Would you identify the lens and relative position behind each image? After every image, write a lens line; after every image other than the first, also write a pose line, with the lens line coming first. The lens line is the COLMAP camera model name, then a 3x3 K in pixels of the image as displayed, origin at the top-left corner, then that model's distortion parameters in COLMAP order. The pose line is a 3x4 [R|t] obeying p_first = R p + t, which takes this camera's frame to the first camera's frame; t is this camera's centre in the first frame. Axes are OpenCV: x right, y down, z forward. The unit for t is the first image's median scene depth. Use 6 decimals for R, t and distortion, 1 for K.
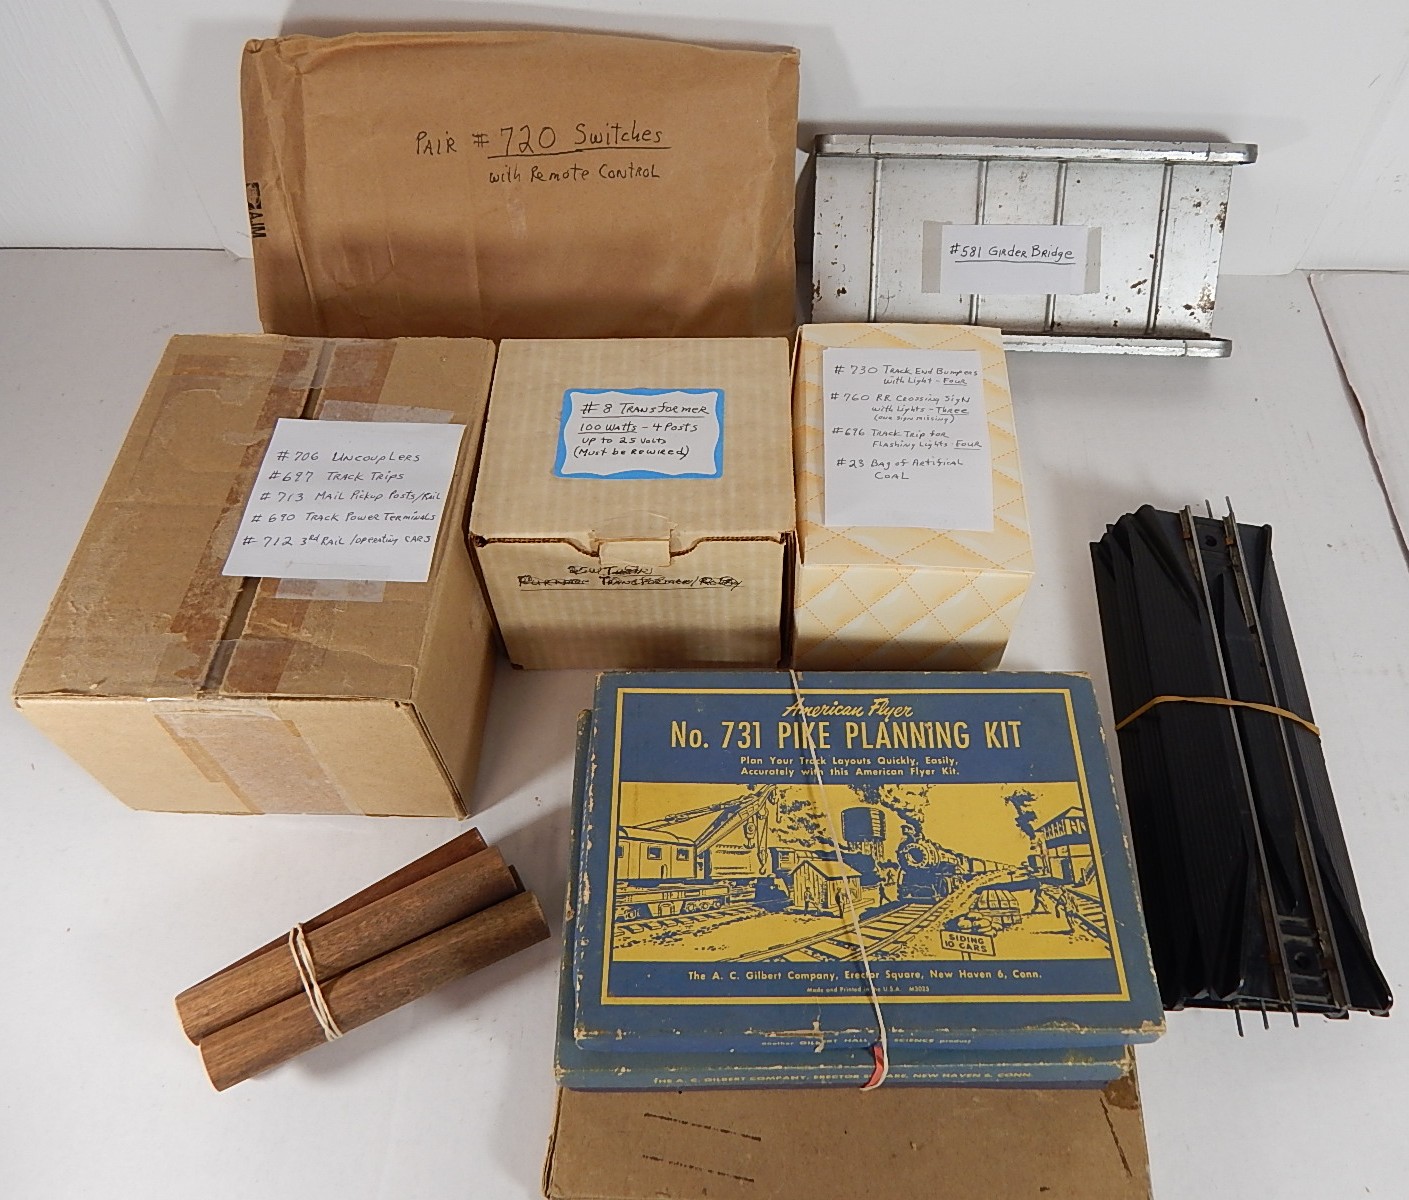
lens RADIAL K [[1148.9, 0, 752.7], [0, 1148.9, 581.9], [0, 0, 1]] dist [-0.011218, 0.001075]
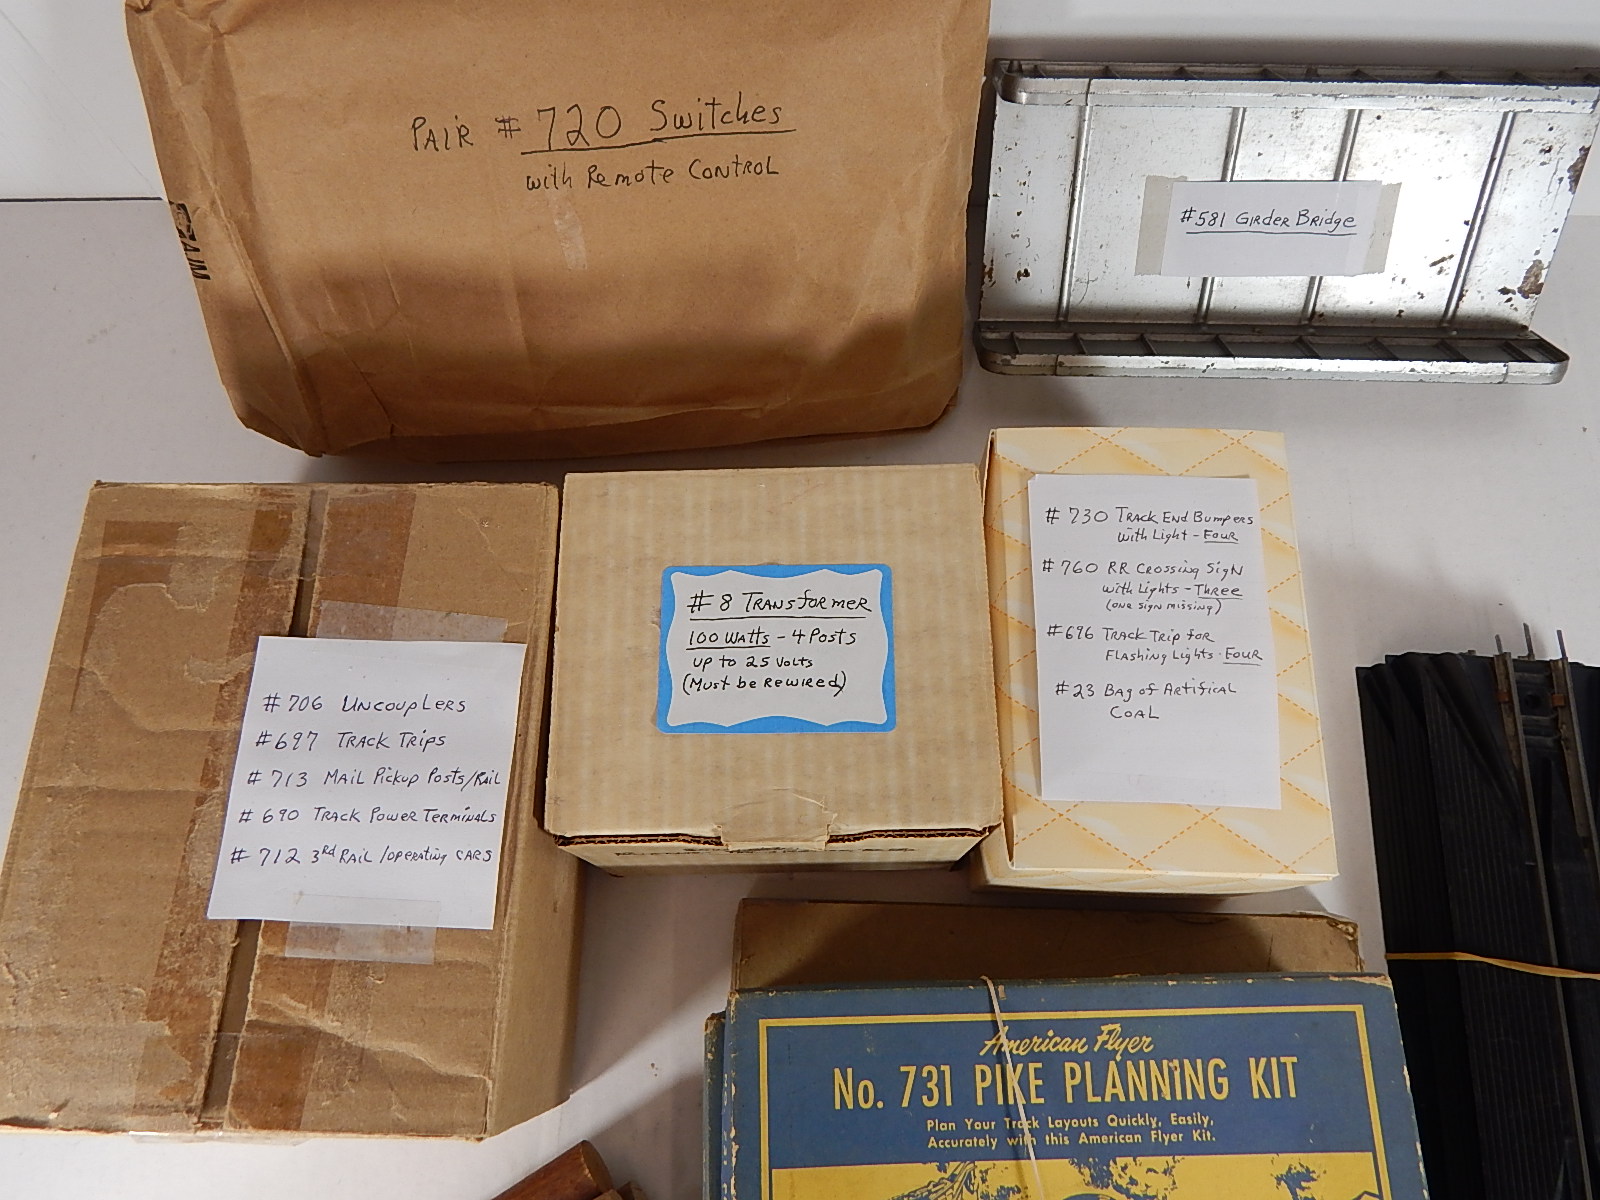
lens RADIAL K [[1150.7, 0, 802.4], [0, 1150.7, 585.7], [0, 0, 1]] dist [-0.004119, -0.007463]
pose [[0.999799, -0.011019, -0.016720, -0.074082], [0.015251, 0.960094, 0.279261, -0.388866], [0.012976, -0.279460, 0.960070, 0.361943]]
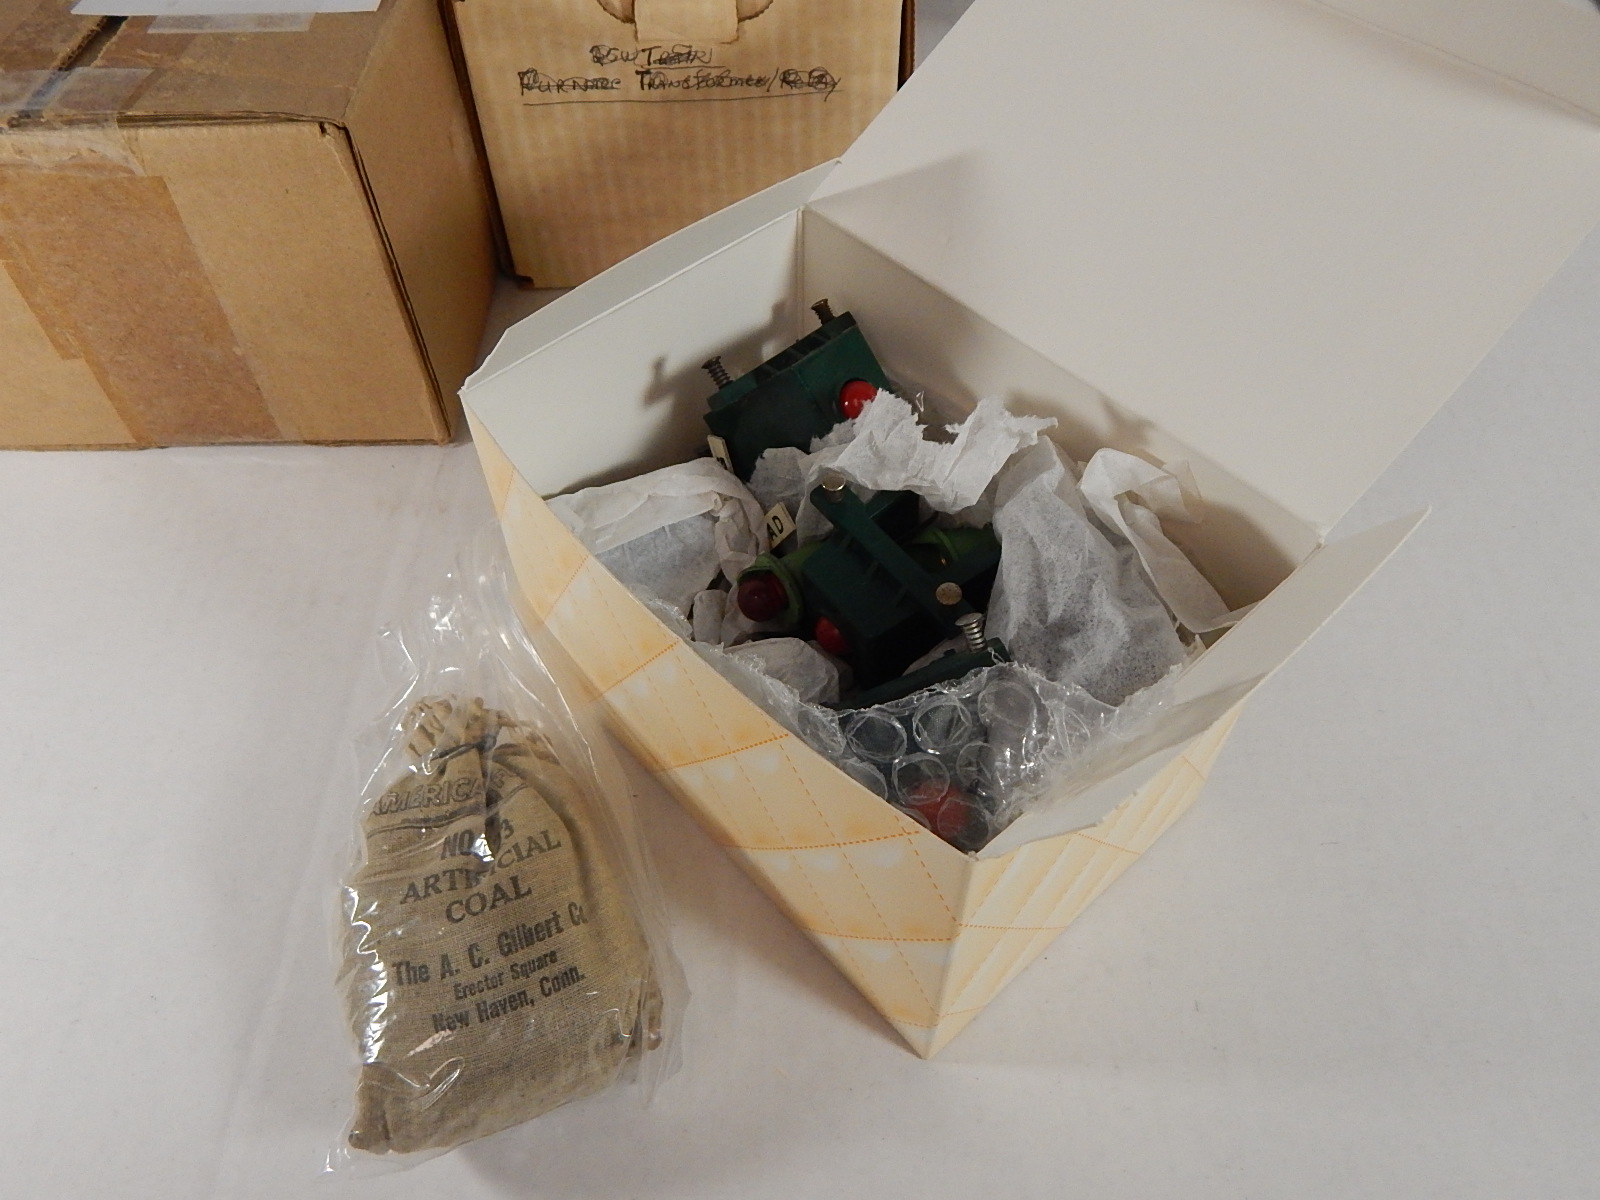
lens RADIAL K [[1150.7, 0, 807.0], [0, 1150.7, 605.6], [0, 0, 1]] dist [-0.004119, -0.007463]
pose [[0.999373, -0.030713, 0.017613, -0.054584], [0.031526, 0.998357, -0.047857, 0.372315], [-0.016114, 0.048382, 0.998699, 0.335030]]
